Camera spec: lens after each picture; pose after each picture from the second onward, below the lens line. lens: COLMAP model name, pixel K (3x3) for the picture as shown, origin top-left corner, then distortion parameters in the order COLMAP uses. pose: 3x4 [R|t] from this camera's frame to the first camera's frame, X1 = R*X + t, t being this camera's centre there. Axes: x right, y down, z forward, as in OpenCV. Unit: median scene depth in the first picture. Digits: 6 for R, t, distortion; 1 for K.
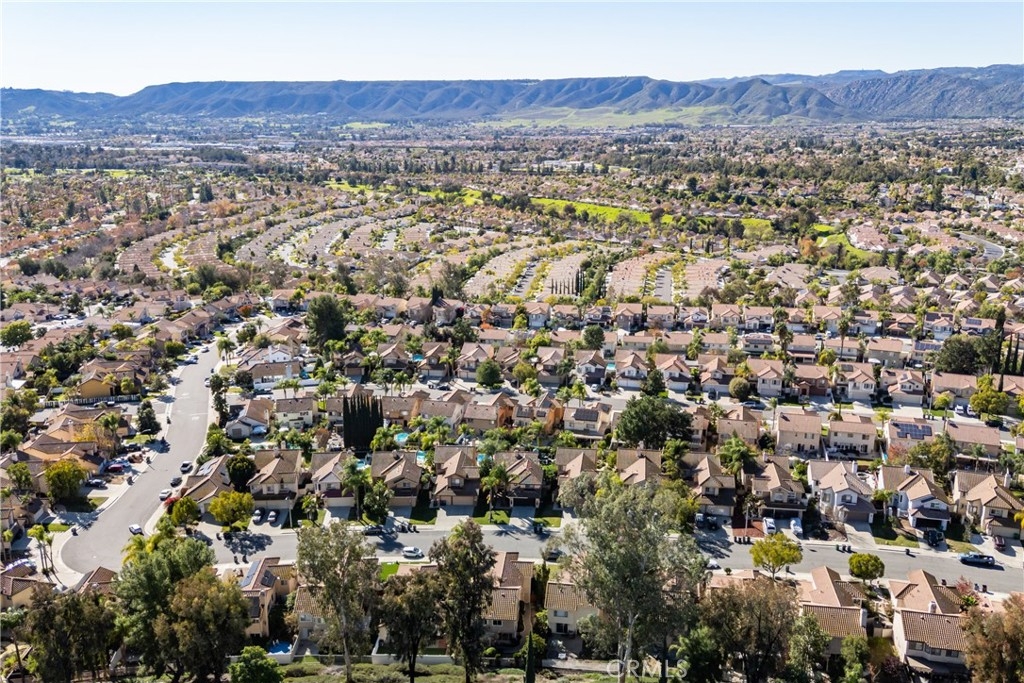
lens RADIAL K [[885.4, 0, 512.3], [0, 885.4, 340.2], [0, 0, 1]] dist [0.053978, -0.034656]
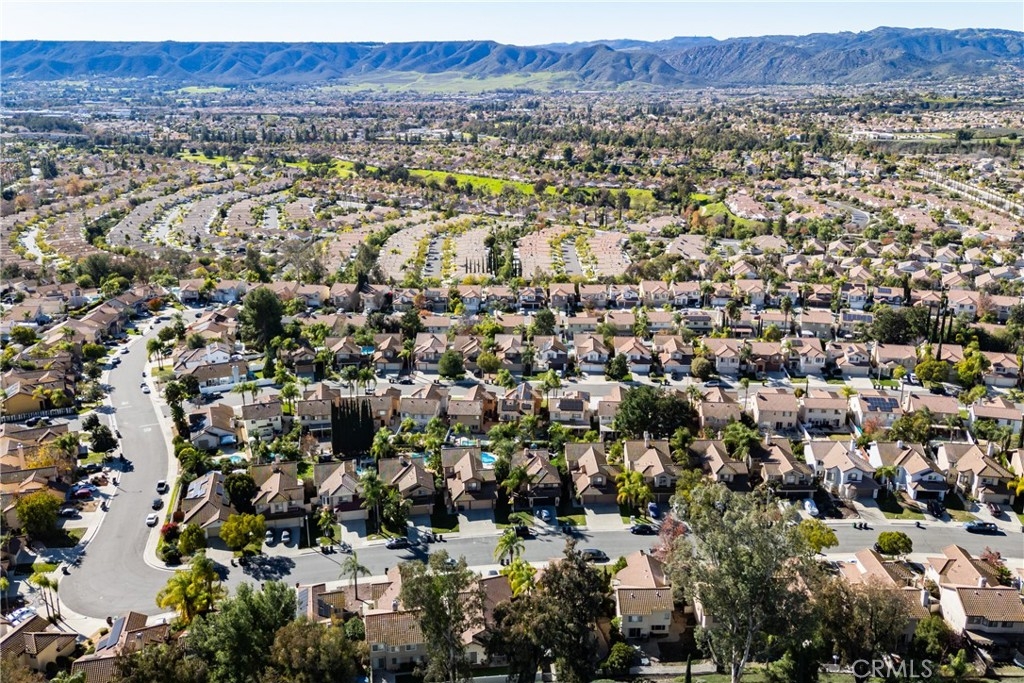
lens RADIAL K [[885.4, 0, 512.2], [0, 885.4, 343.8], [0, 0, 1]] dist [0.053978, -0.034656]
pose [[0.986139, -0.045910, 0.159445, -0.098388], [0.039362, 0.998256, 0.043989, -0.022201], [-0.161187, -0.037104, 0.986226, 0.018862]]
